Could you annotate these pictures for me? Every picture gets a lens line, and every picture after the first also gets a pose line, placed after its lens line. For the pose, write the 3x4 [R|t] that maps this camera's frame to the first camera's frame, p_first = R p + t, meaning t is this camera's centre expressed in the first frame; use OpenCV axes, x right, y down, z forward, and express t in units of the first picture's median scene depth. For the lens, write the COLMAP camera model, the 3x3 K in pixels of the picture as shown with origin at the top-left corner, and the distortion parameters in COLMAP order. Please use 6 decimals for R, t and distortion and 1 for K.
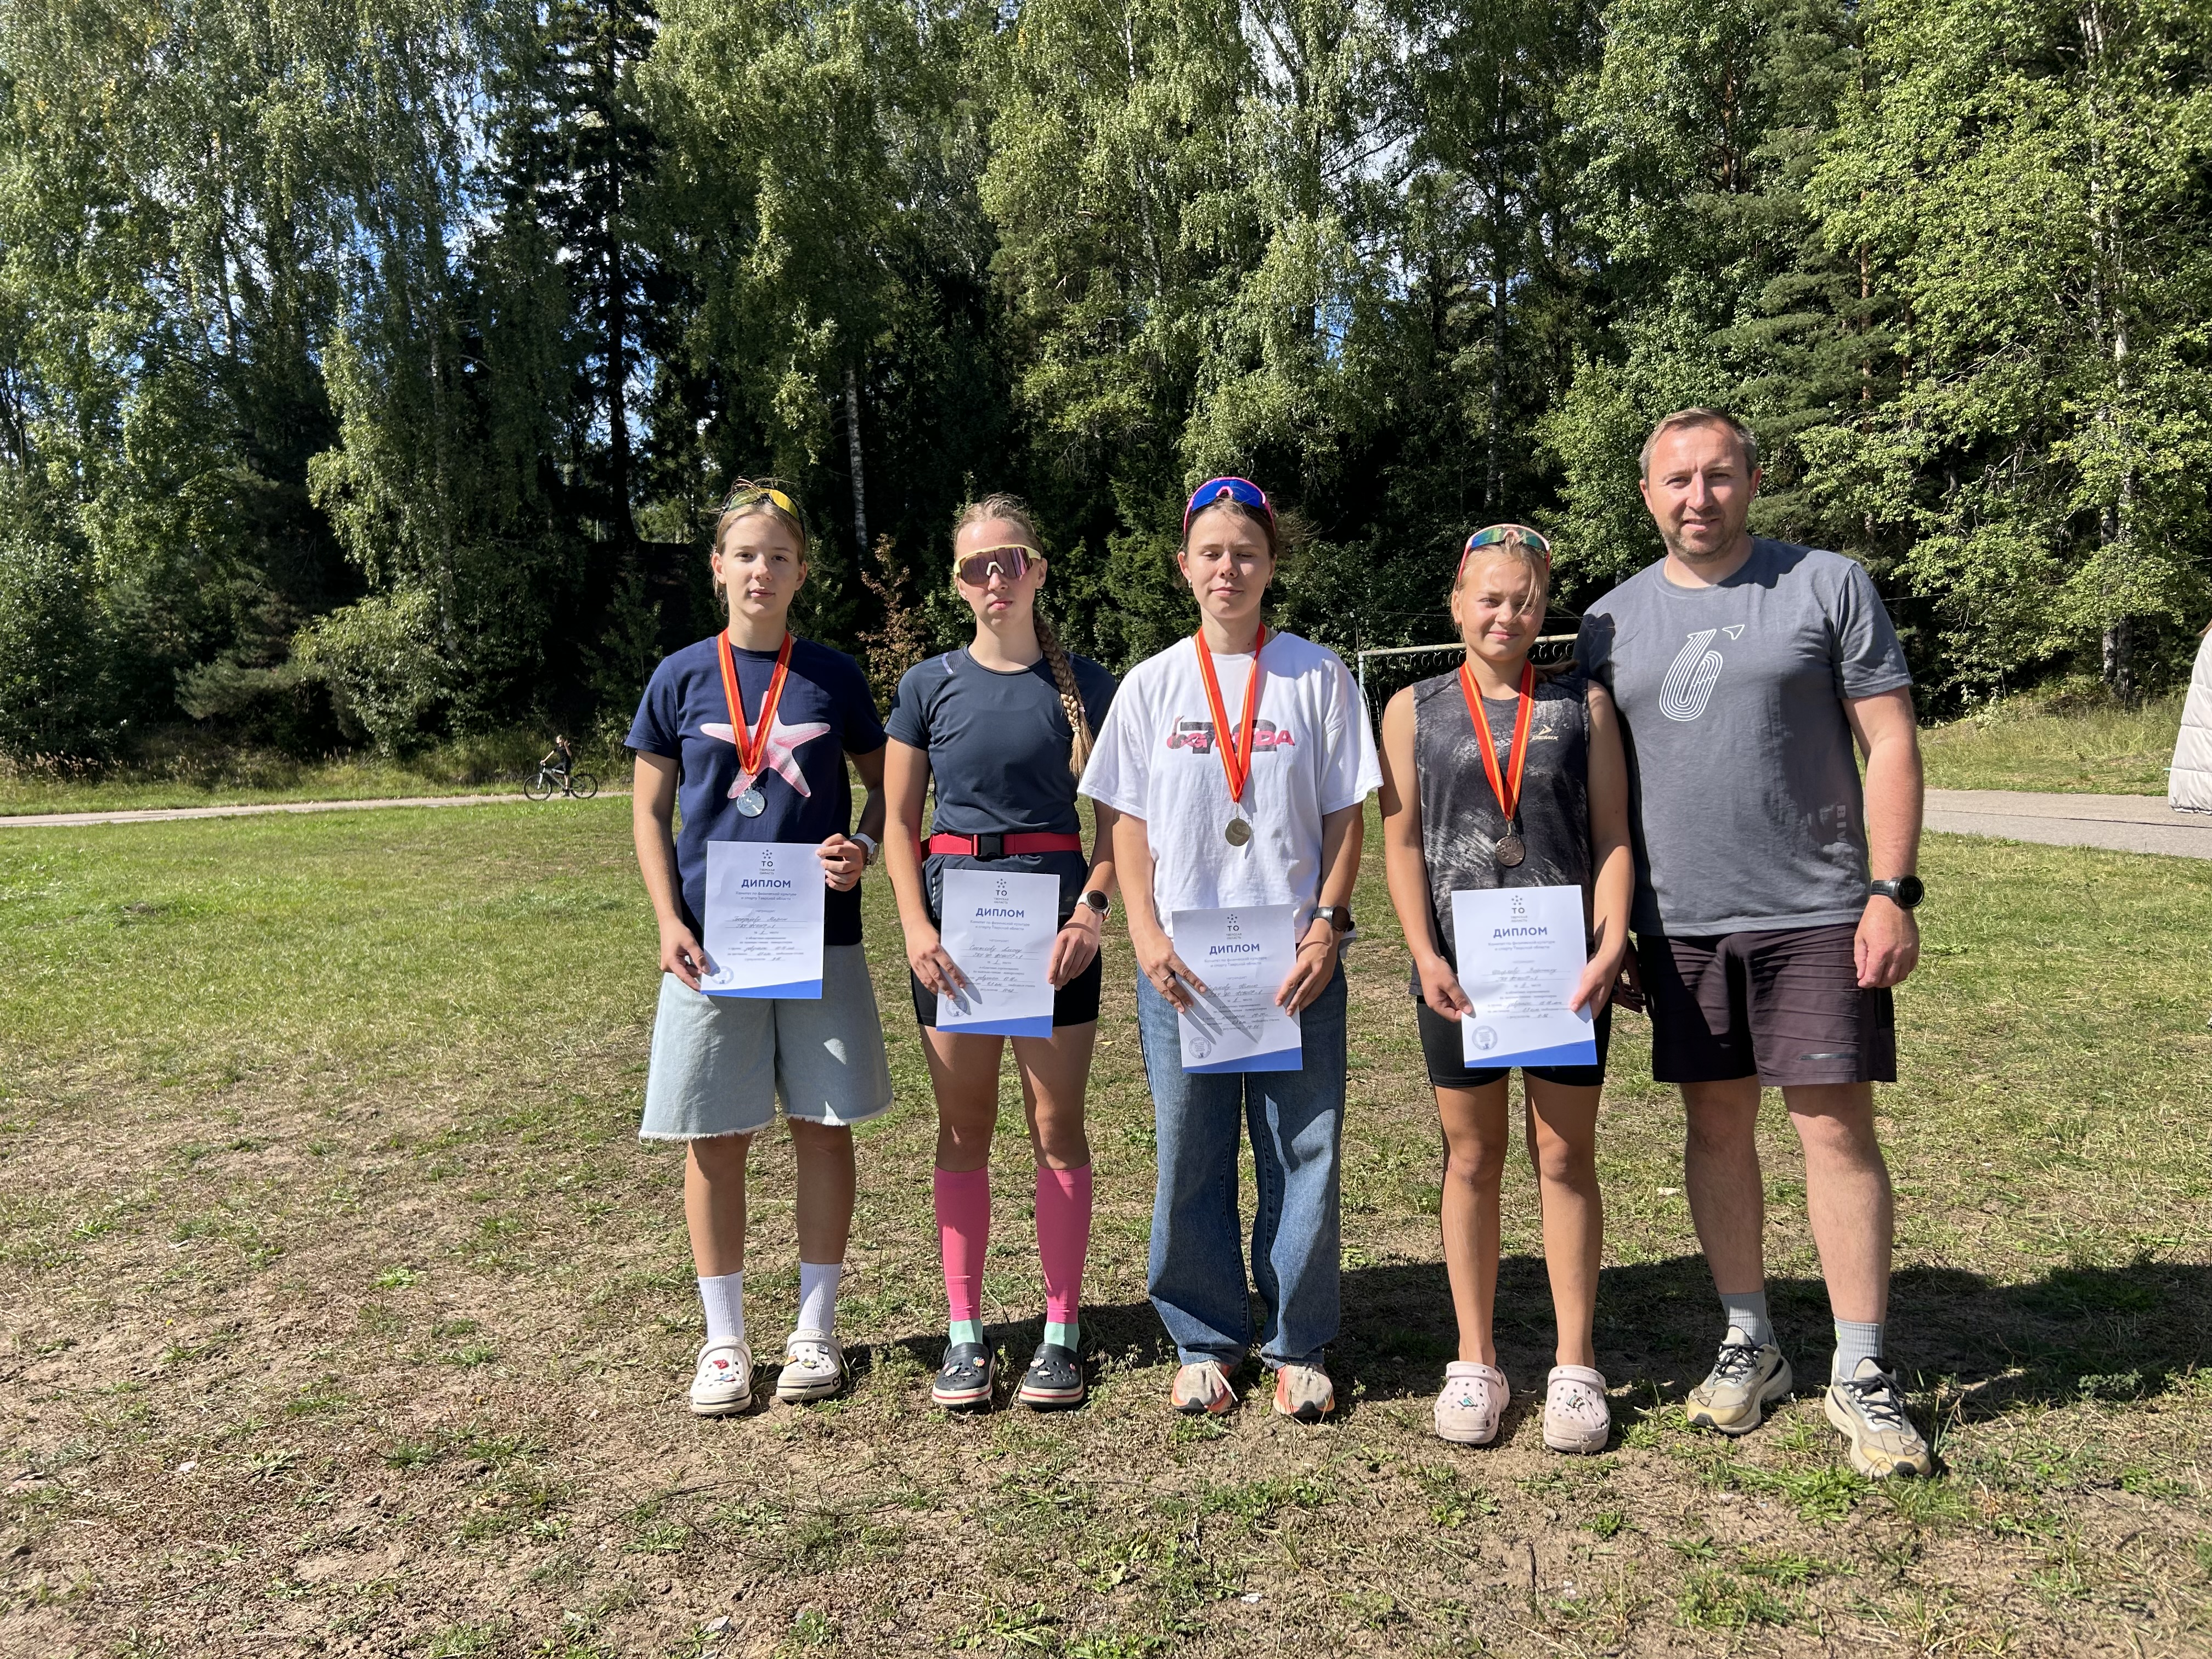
lens RADIAL K [[1611.4, 0, 1090.8], [0, 1611.4, 841.8], [0, 0, 1]] dist [0.003254, 0.001261]
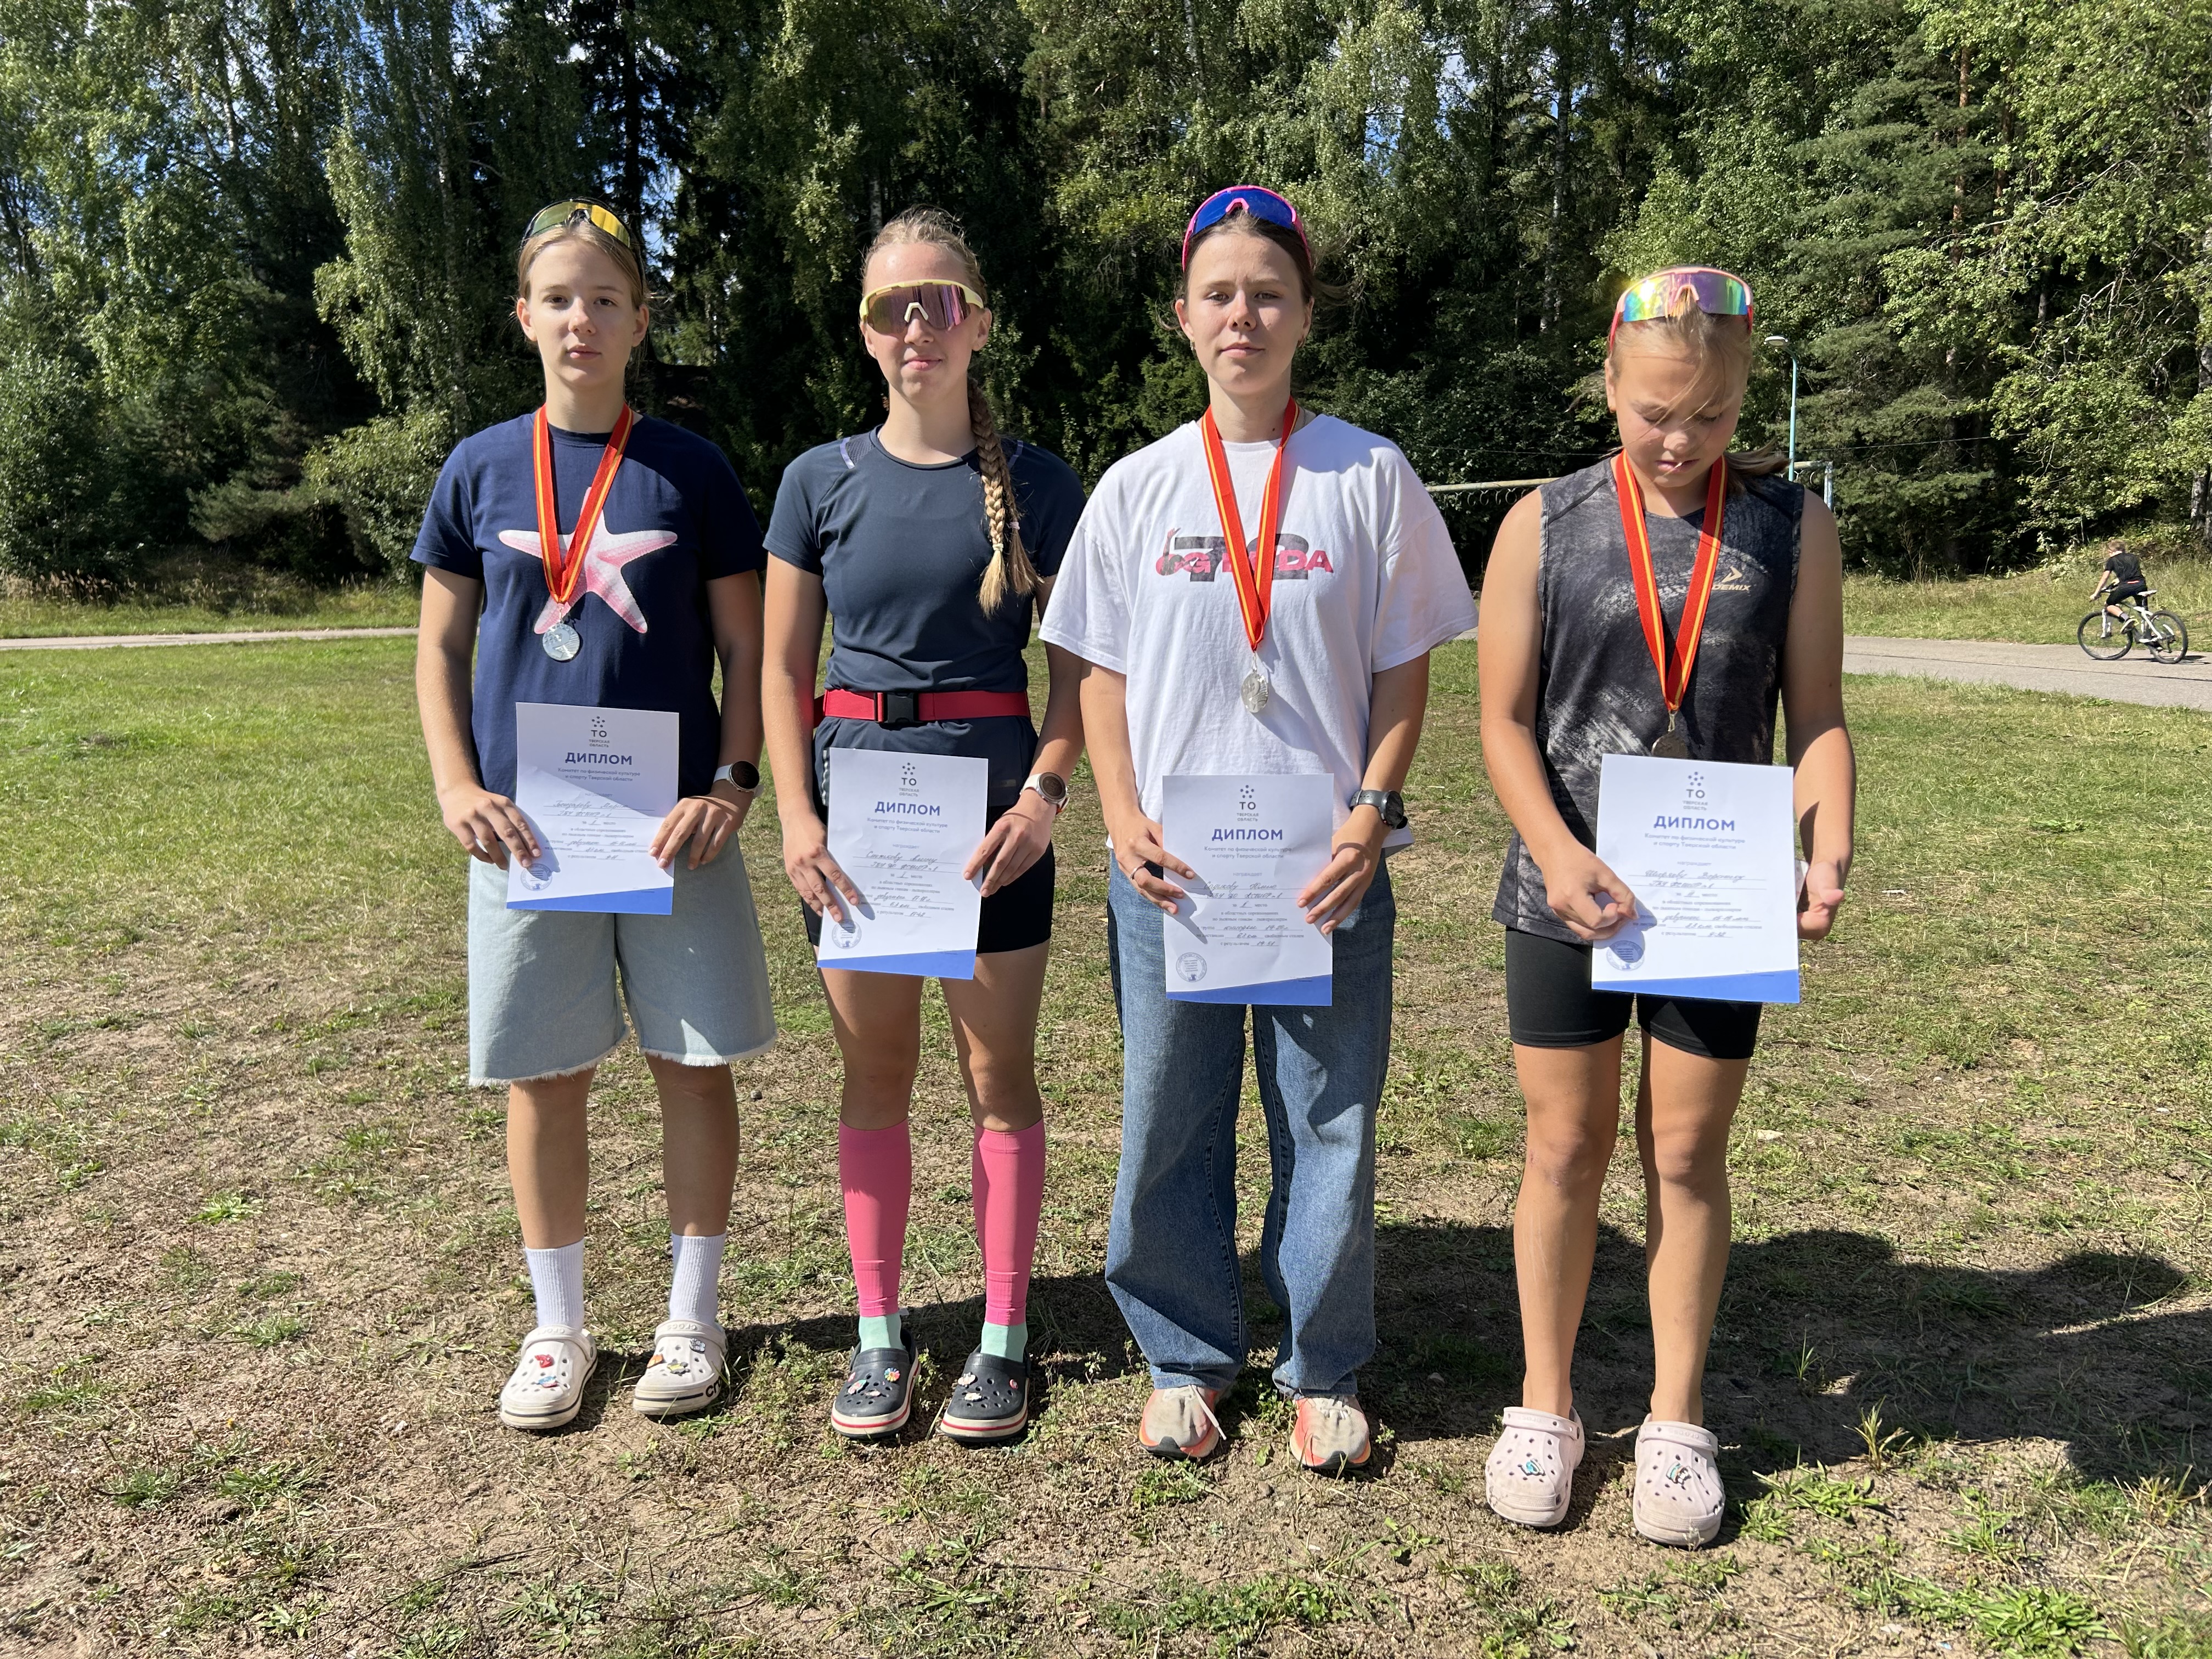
lens RADIAL K [[1611.6, 0, 1095.4], [0, 1611.6, 832.7], [0, 0, 1]] dist [0.005165, -0.002631]
pose [[0.999716, 0.017902, -0.015754, 0.014934], [-0.016353, 0.995487, 0.093482, -0.004008], [0.017356, -0.093198, 0.995496, 0.108986]]
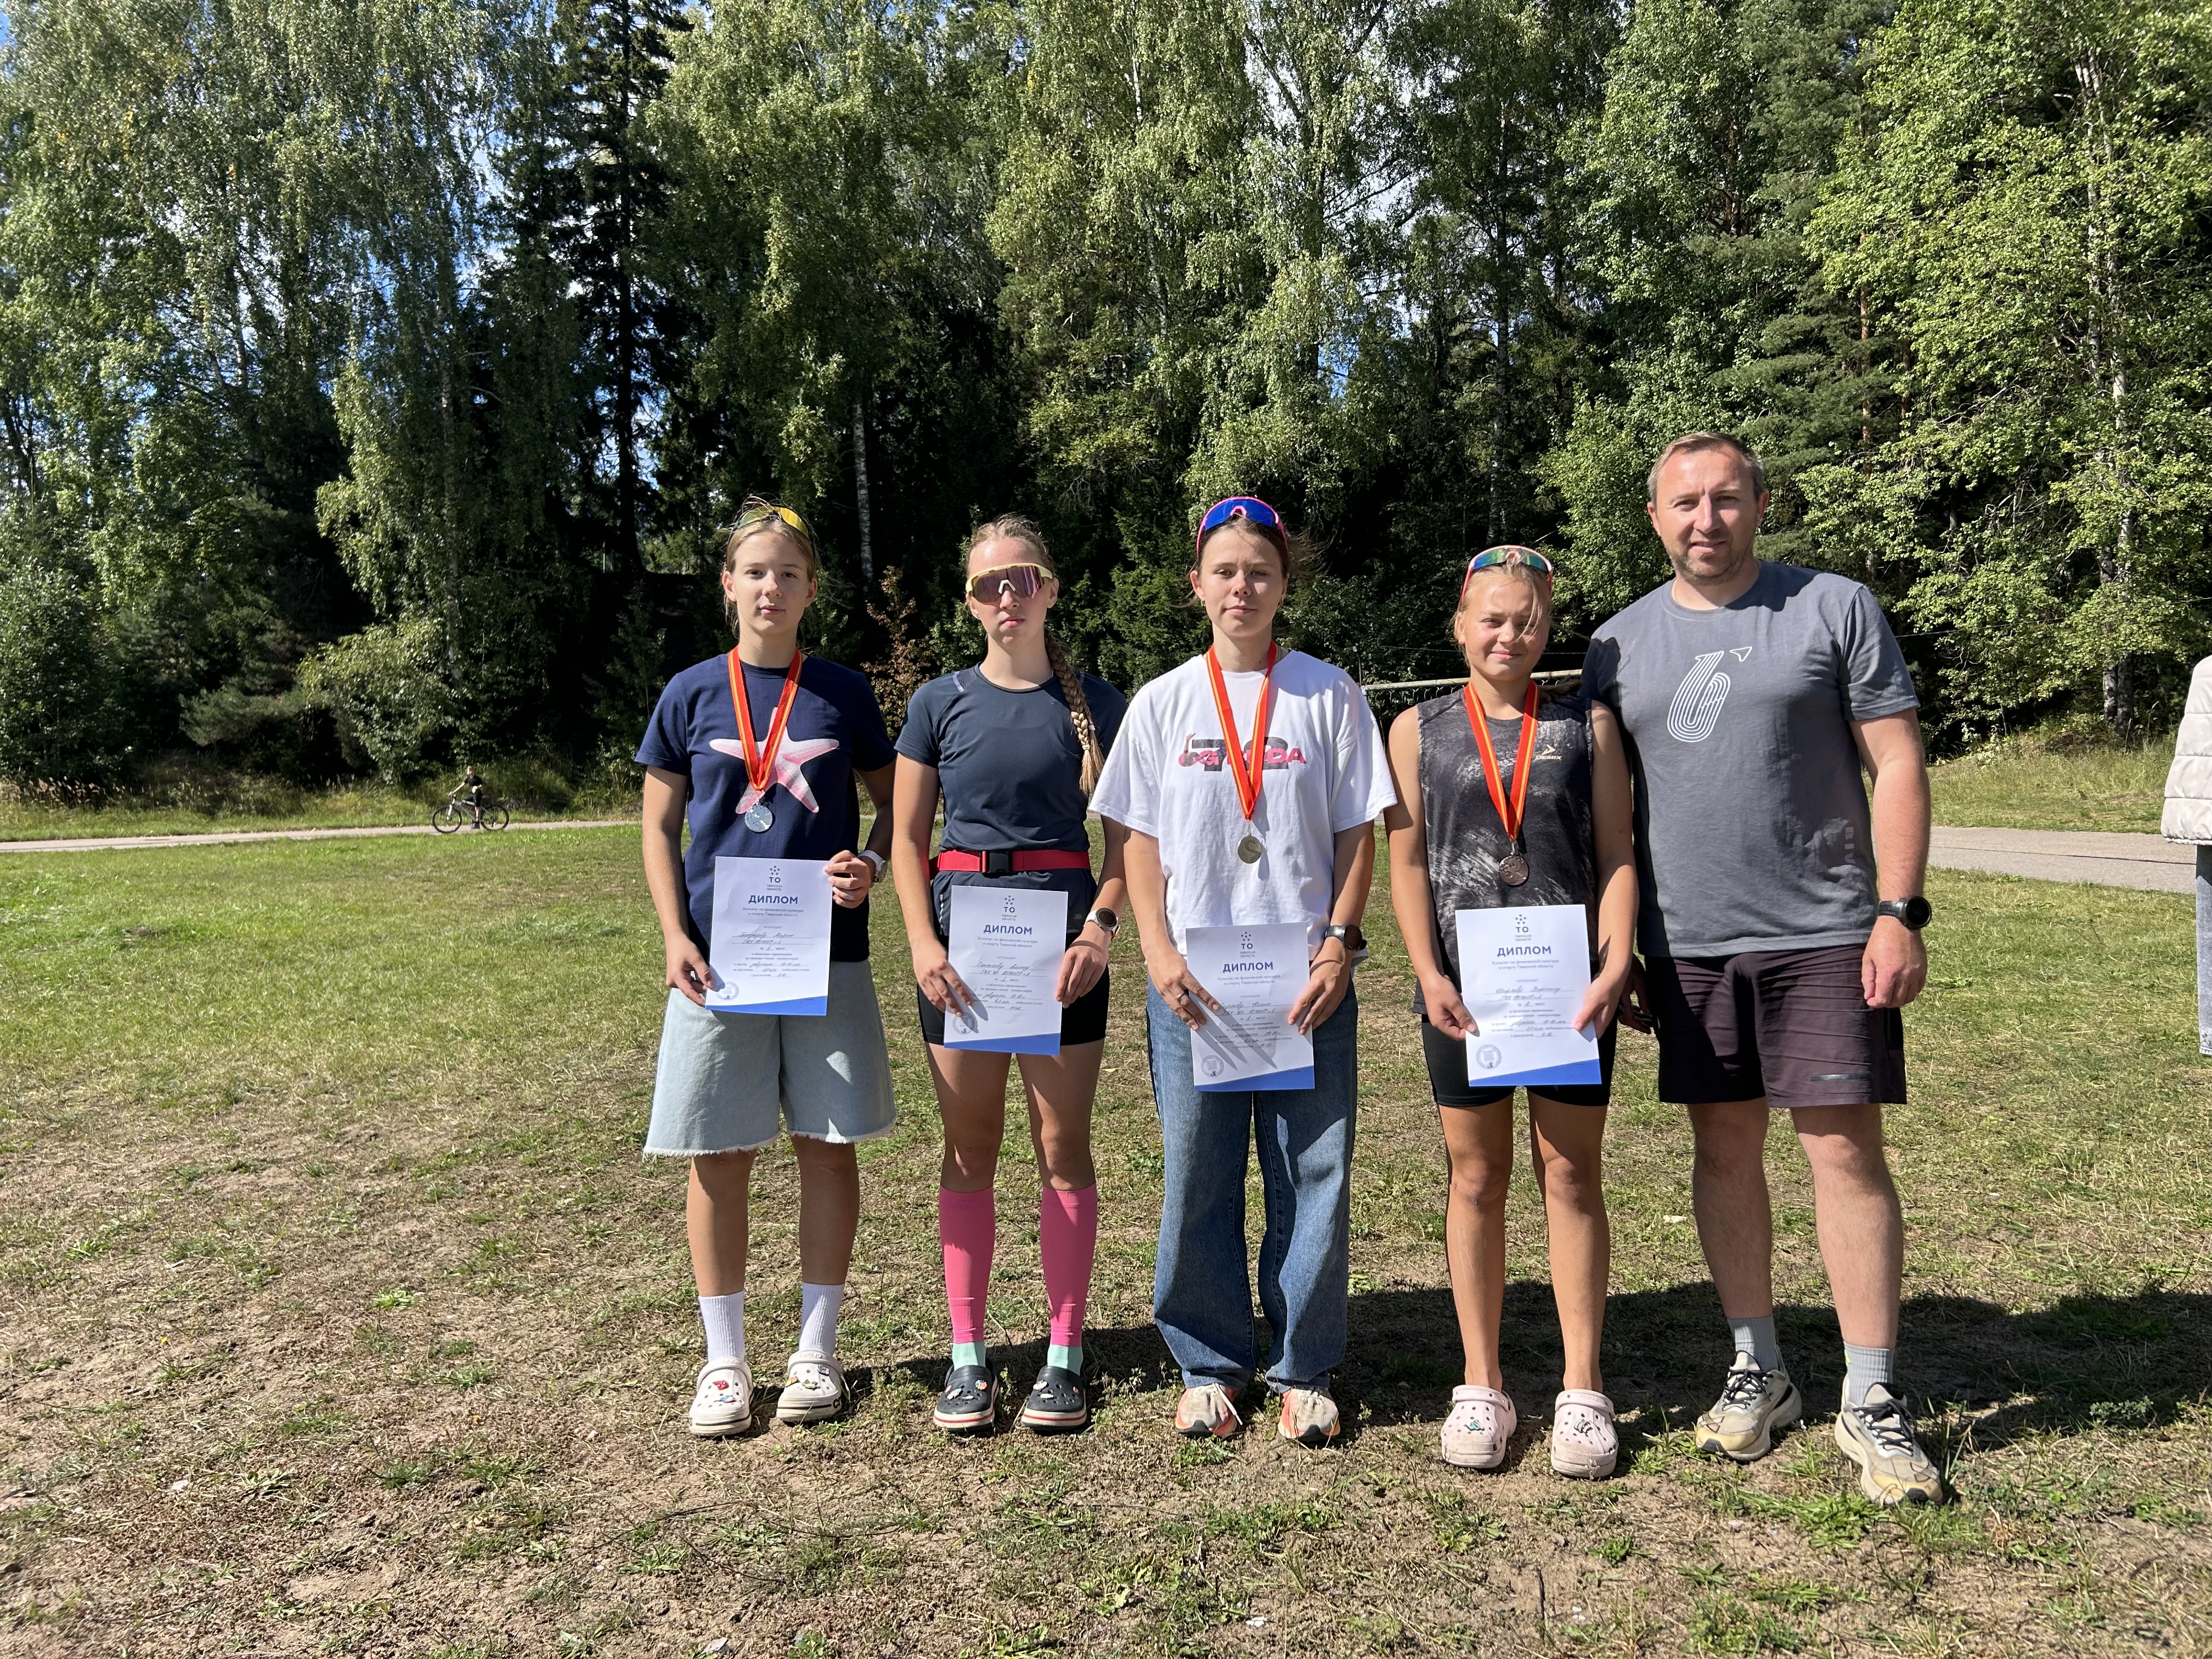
lens RADIAL K [[1611.6, 0, 1095.4], [0, 1611.6, 832.7], [0, 0, 1]] dist [0.005165, -0.002631]
pose [[0.999977, 0.006659, 0.001321, -0.001174], [-0.006621, 0.999629, -0.026430, 0.003952], [-0.001497, 0.026421, 0.999650, -0.000185]]
